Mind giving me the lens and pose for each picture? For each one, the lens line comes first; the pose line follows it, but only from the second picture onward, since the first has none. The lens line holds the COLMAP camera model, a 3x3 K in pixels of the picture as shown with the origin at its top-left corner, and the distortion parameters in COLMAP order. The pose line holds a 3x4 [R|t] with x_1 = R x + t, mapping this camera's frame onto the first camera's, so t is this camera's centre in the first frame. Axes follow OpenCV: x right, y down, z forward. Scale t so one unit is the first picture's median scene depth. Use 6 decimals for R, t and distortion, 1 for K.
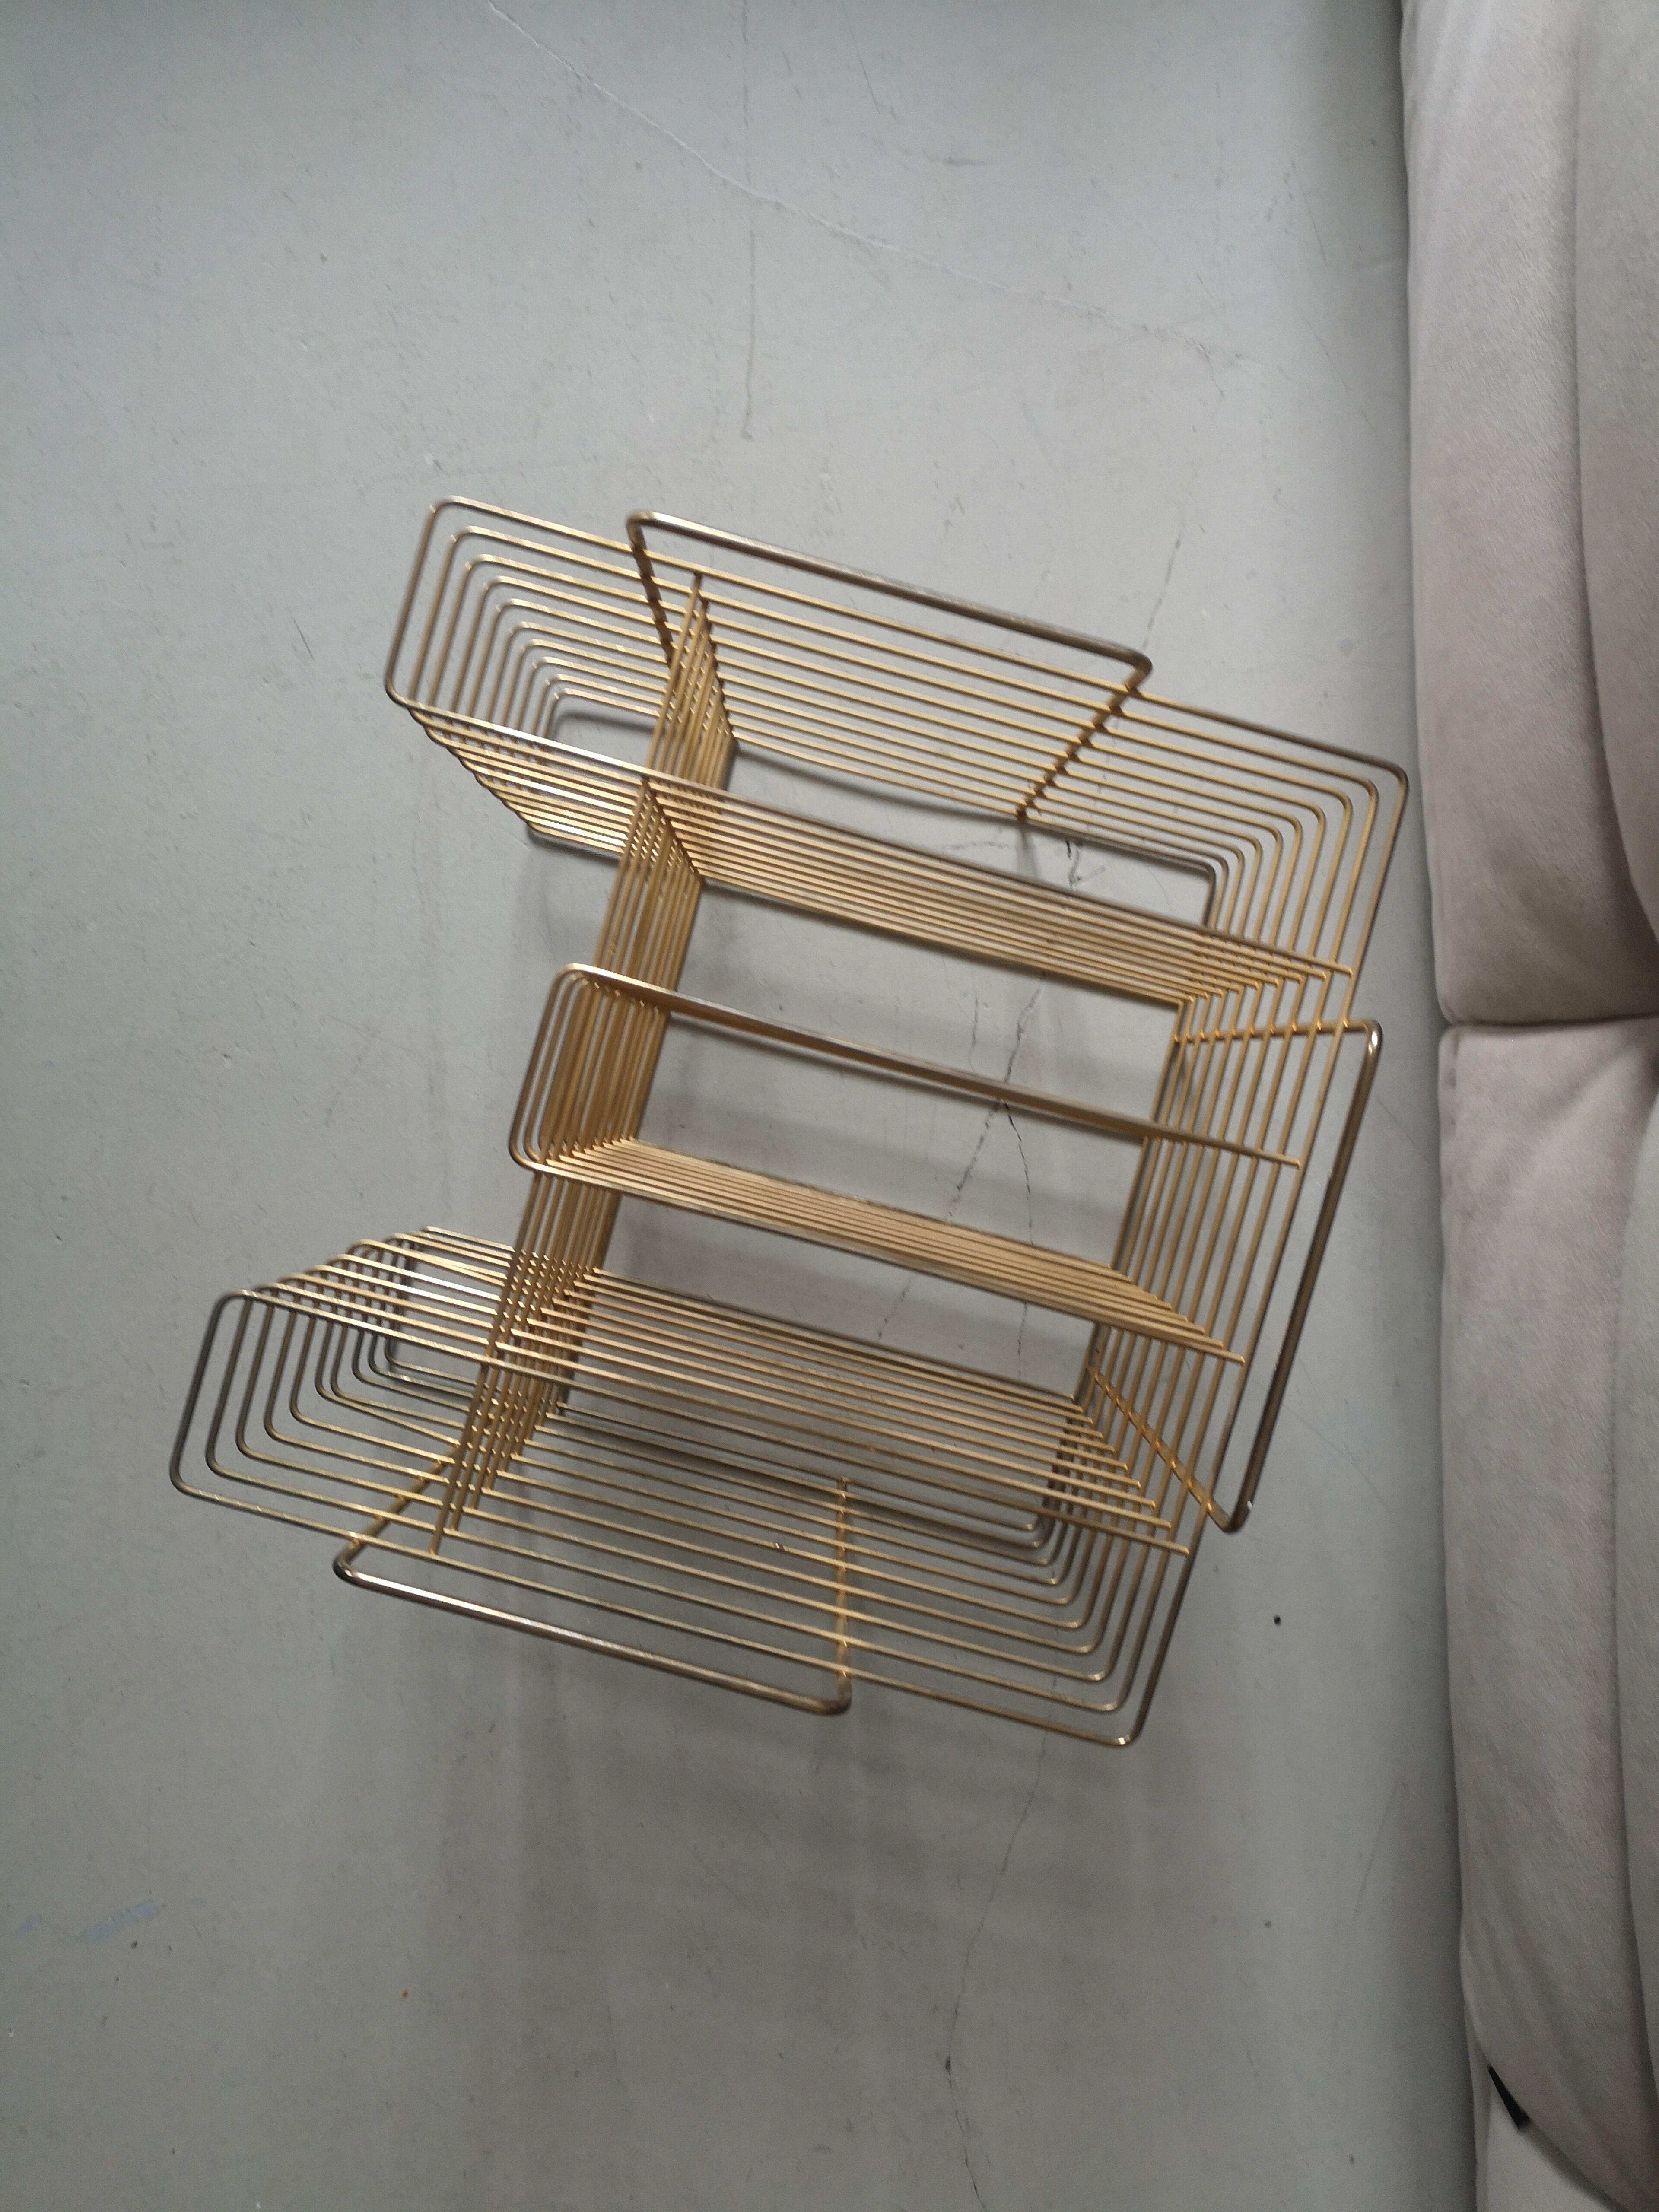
lens RADIAL K [[1681.2, 0, 846.0], [0, 1681.2, 1097.1], [0, 0, 1]] dist [0.040025, -0.046030]
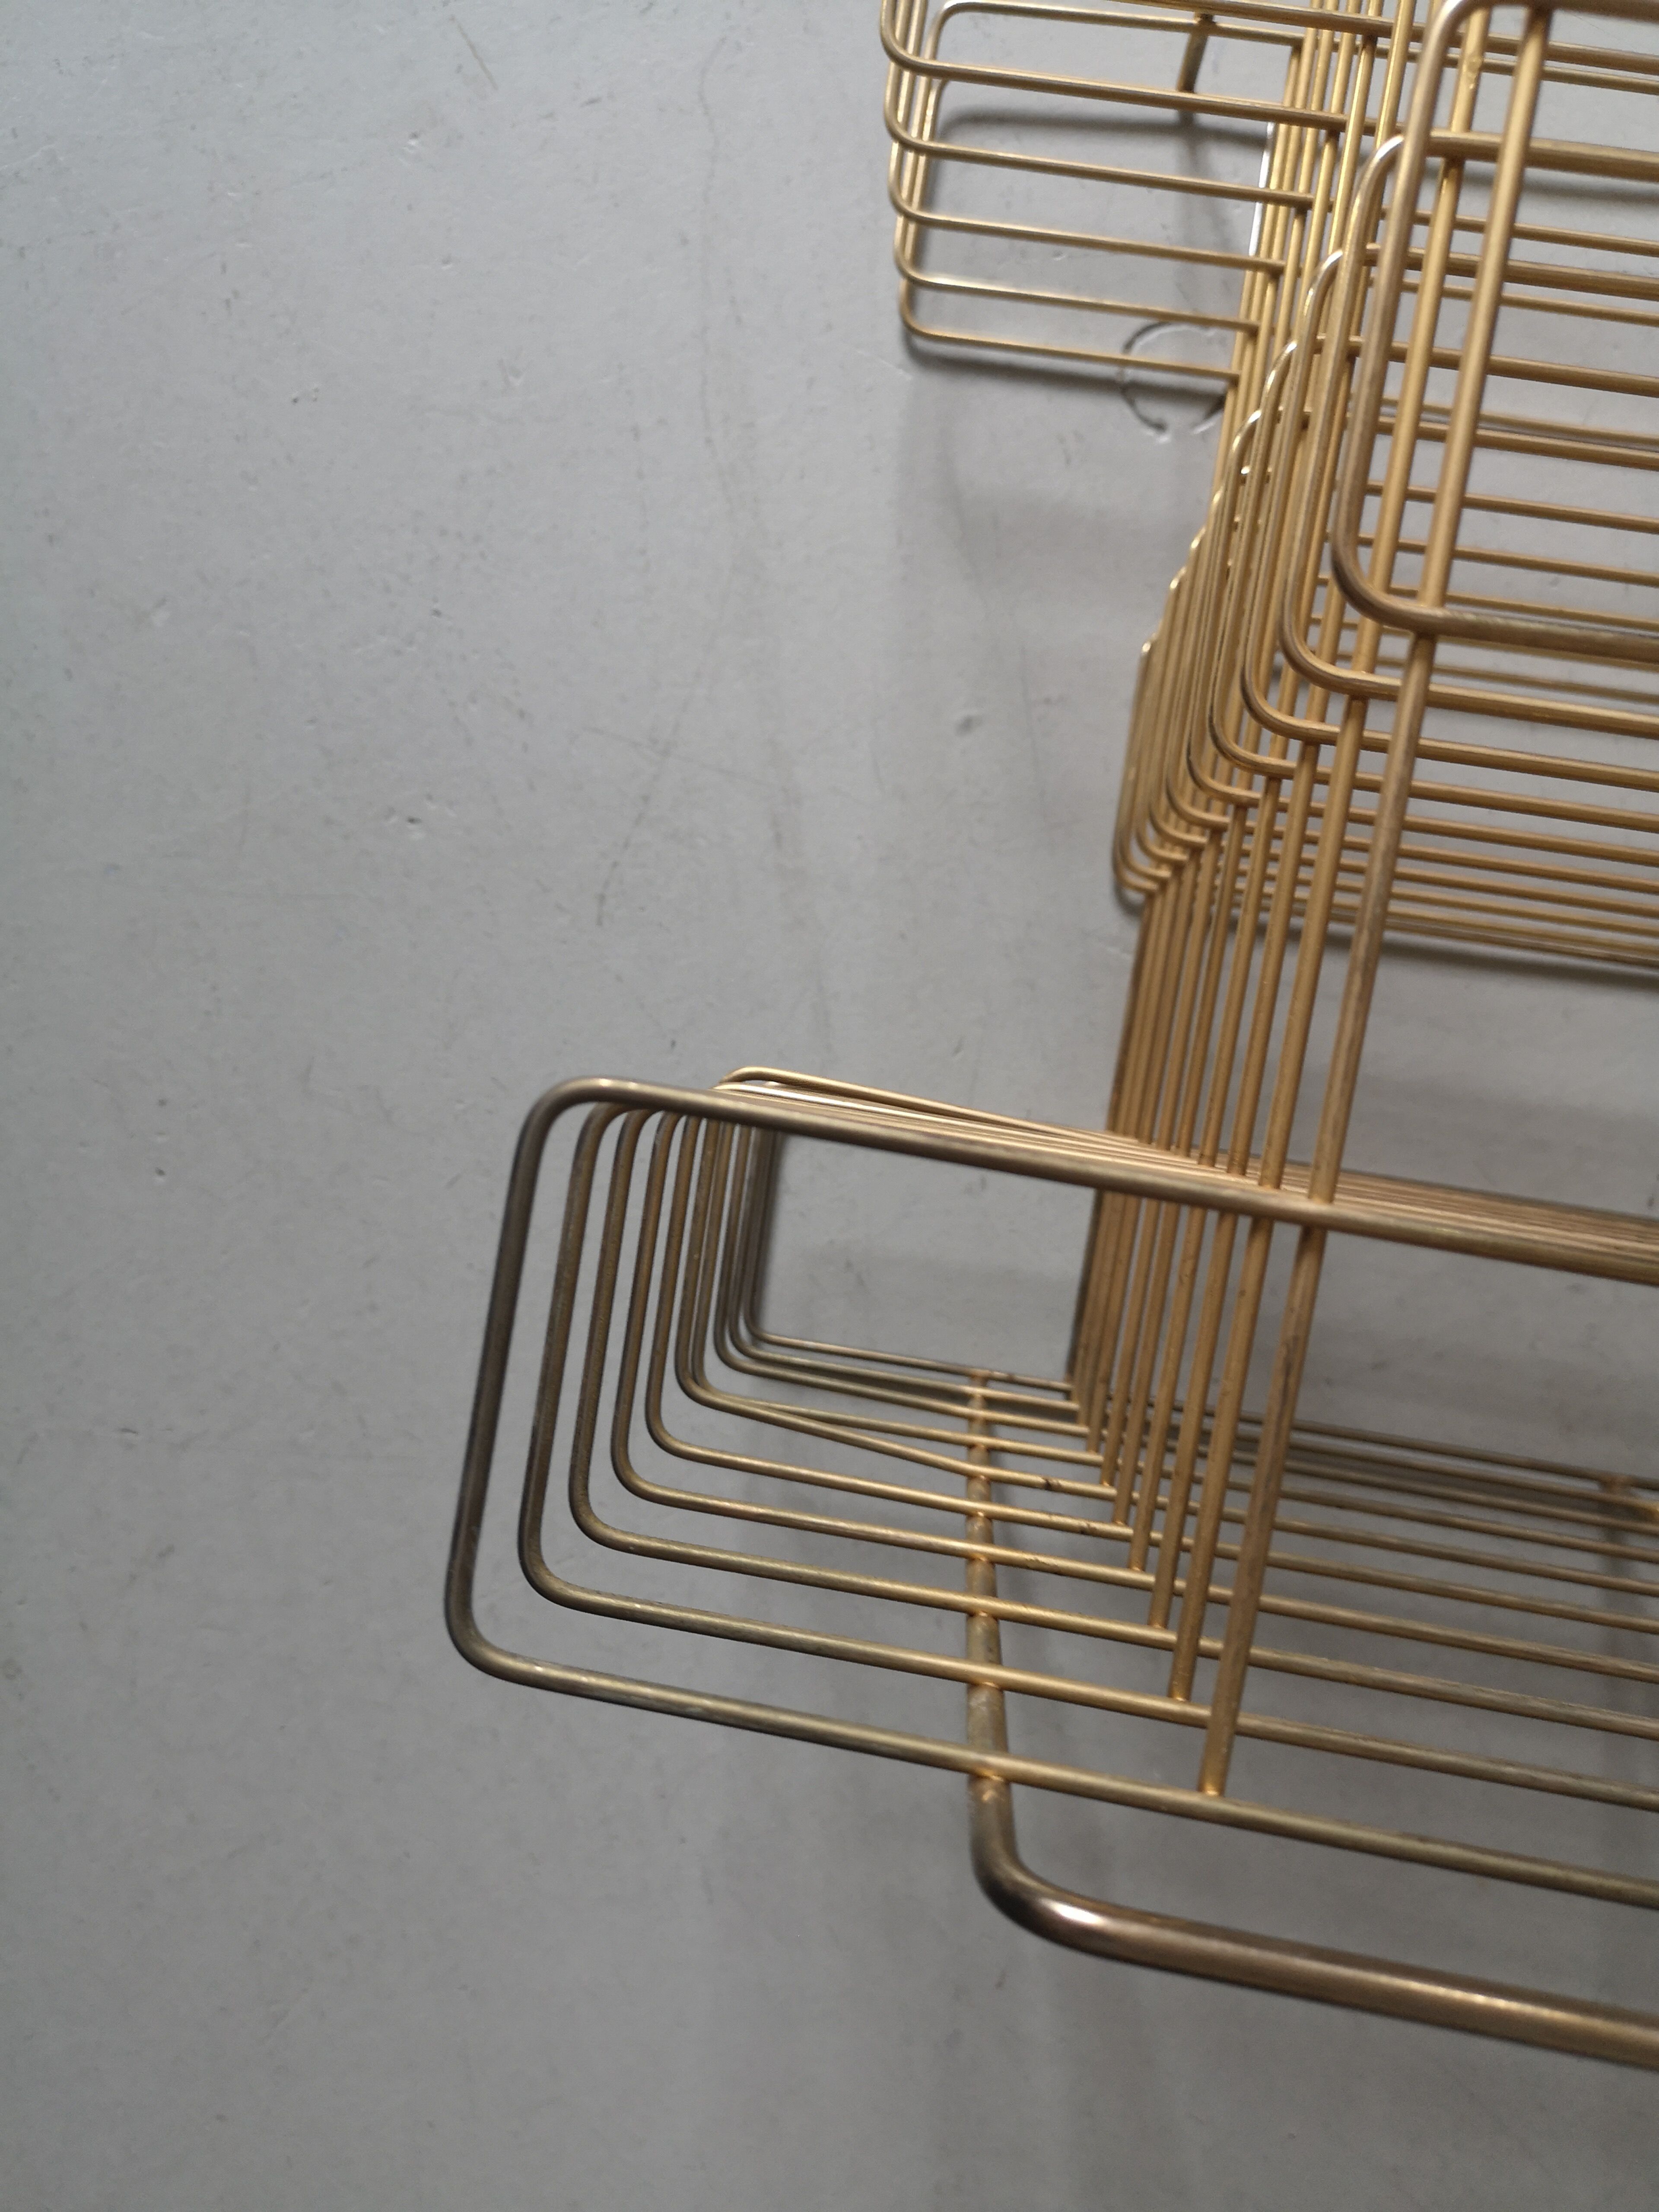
lens RADIAL K [[1652.4, 0, 829.5], [0, 1652.4, 1106.0], [0, 0, 1]] dist [0.008096, -0.013414]
pose [[0.991696, -0.103560, -0.076253, -0.198137], [0.103193, 0.994623, -0.008750, 0.089259], [0.076749, 0.000809, 0.997050, 0.464687]]
